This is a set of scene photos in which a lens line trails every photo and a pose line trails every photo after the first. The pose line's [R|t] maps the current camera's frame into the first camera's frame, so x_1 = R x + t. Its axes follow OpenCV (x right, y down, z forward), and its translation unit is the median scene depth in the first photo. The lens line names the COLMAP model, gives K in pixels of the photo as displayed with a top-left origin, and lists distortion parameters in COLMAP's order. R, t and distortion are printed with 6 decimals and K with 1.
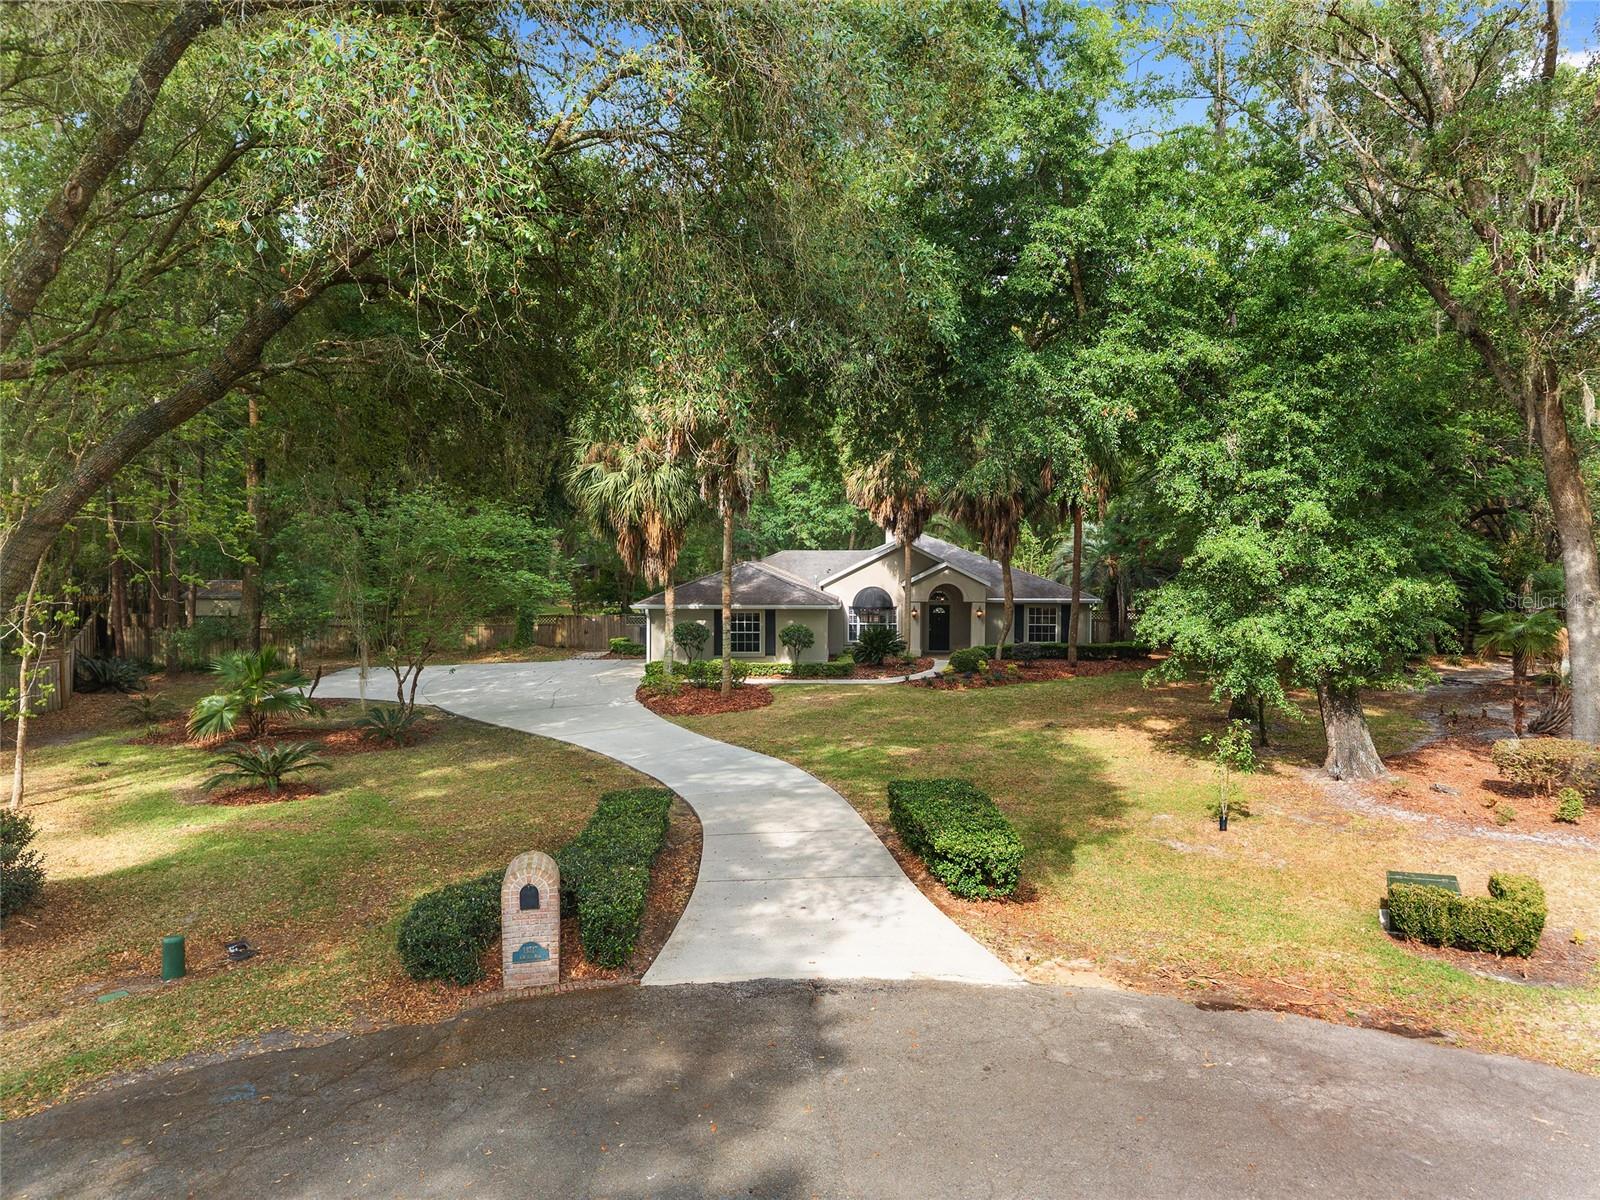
lens RADIAL K [[1096.2, 0, 791.7], [0, 1096.2, 605.4], [0, 0, 1]] dist [0.116090, -0.169815]
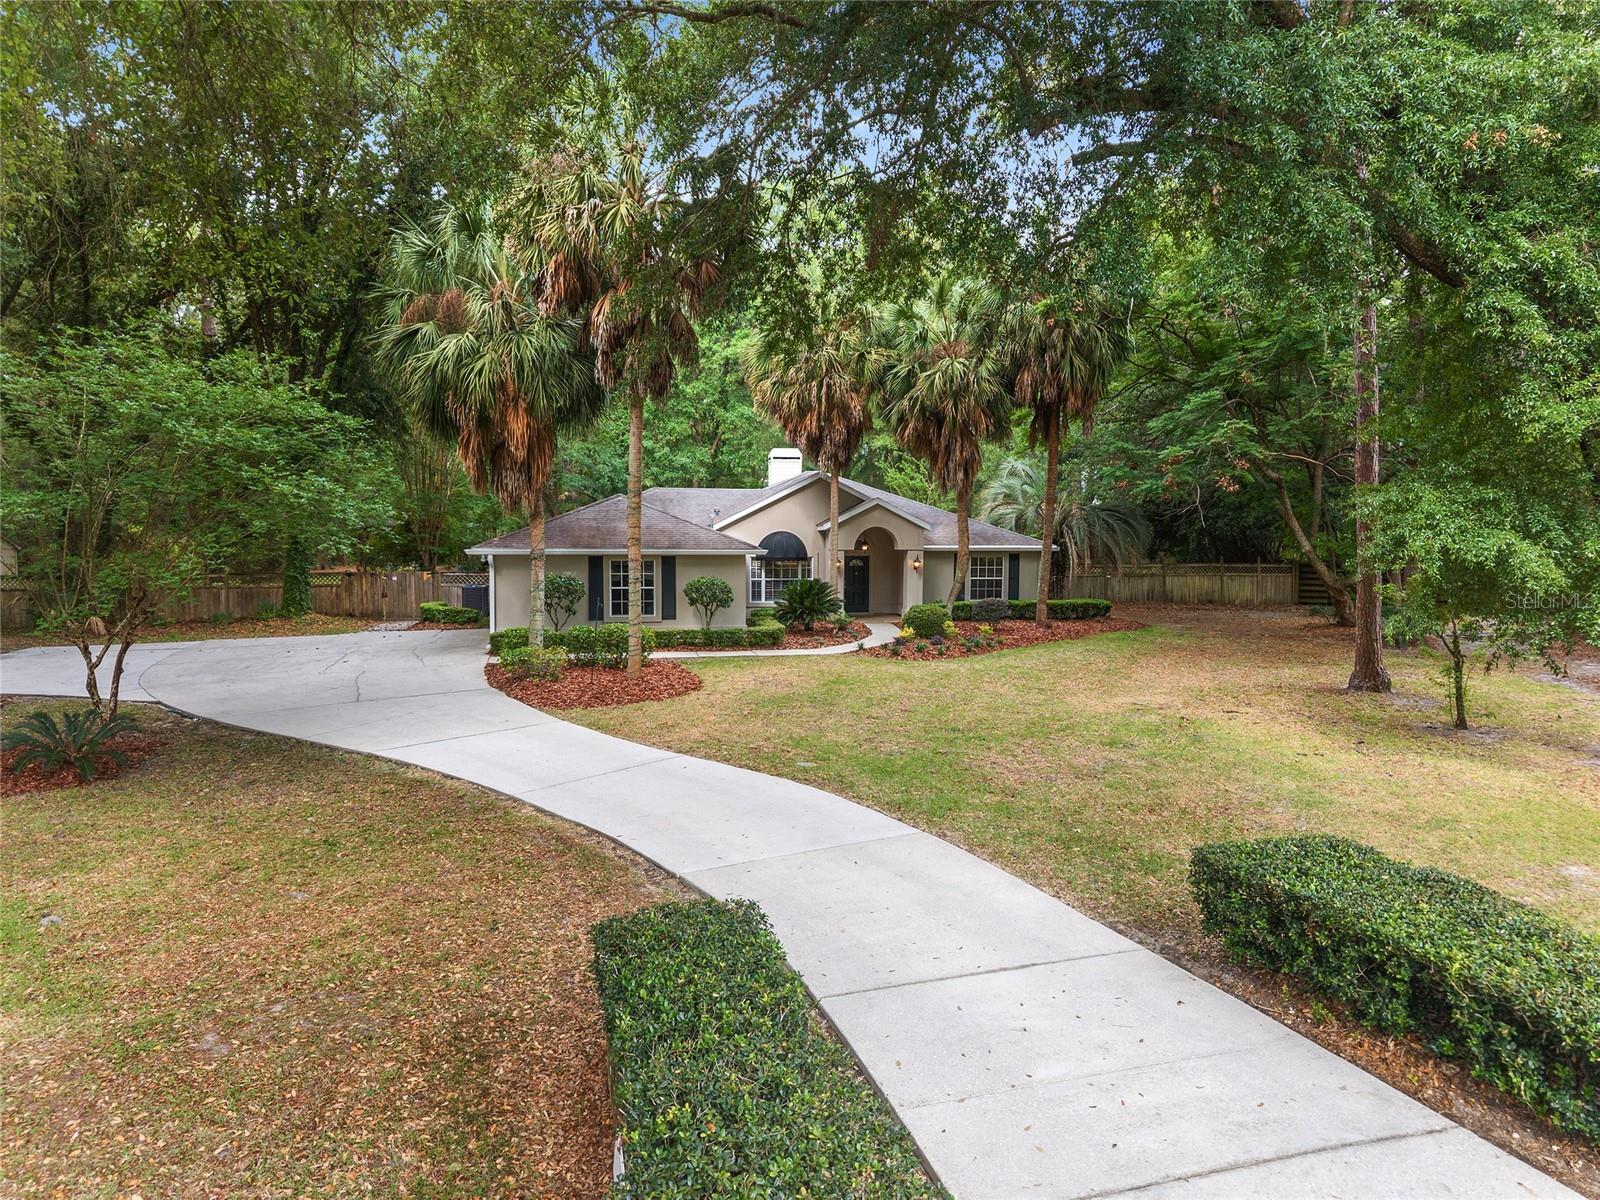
lens RADIAL K [[1096.2, 0, 791.7], [0, 1096.2, 605.4], [0, 0, 1]] dist [0.116090, -0.169815]
pose [[0.980327, -0.011033, 0.197072, -0.095664], [0.006832, 0.999735, 0.021986, 0.024408], [-0.197263, -0.020208, 0.980142, 0.314992]]
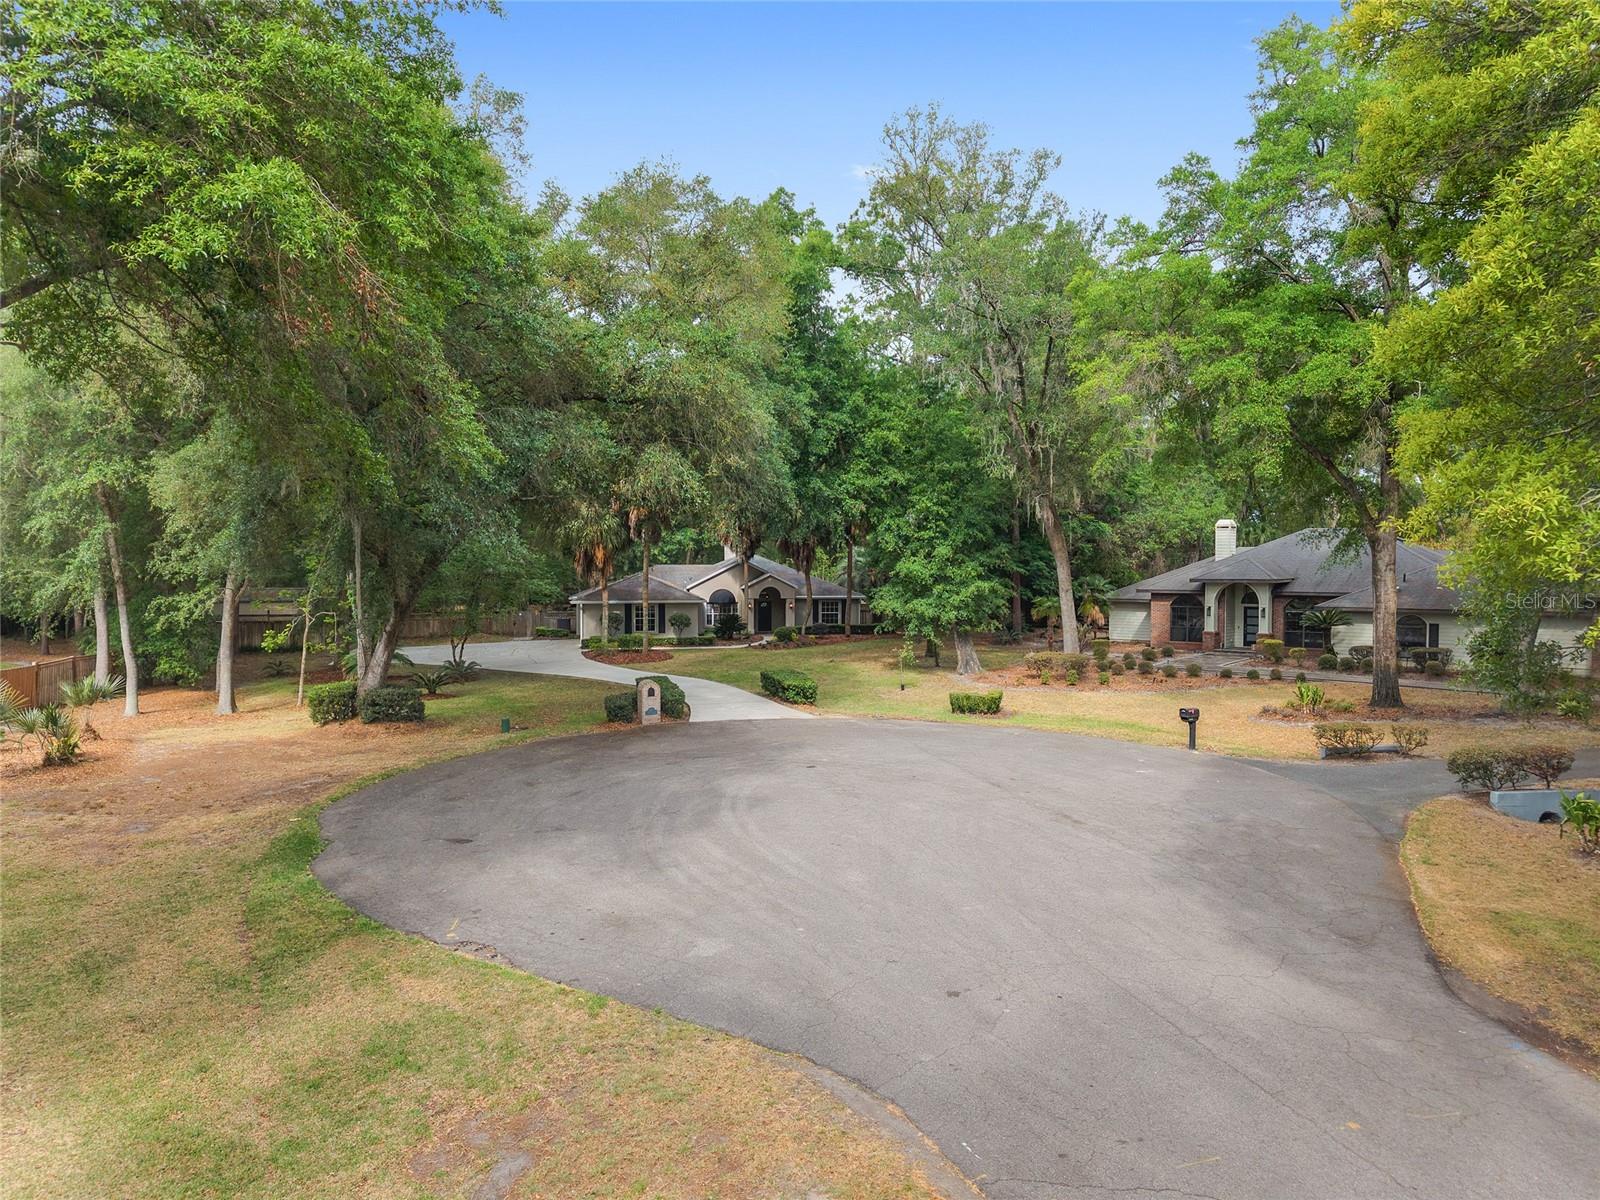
lens RADIAL K [[1096.2, 0, 791.7], [0, 1096.2, 605.4], [0, 0, 1]] dist [0.116090, -0.169815]
pose [[0.983347, -0.010548, 0.181434, -0.140871], [0.011866, 0.999911, -0.006177, 0.021085], [-0.181353, 0.008227, 0.983384, -0.675504]]
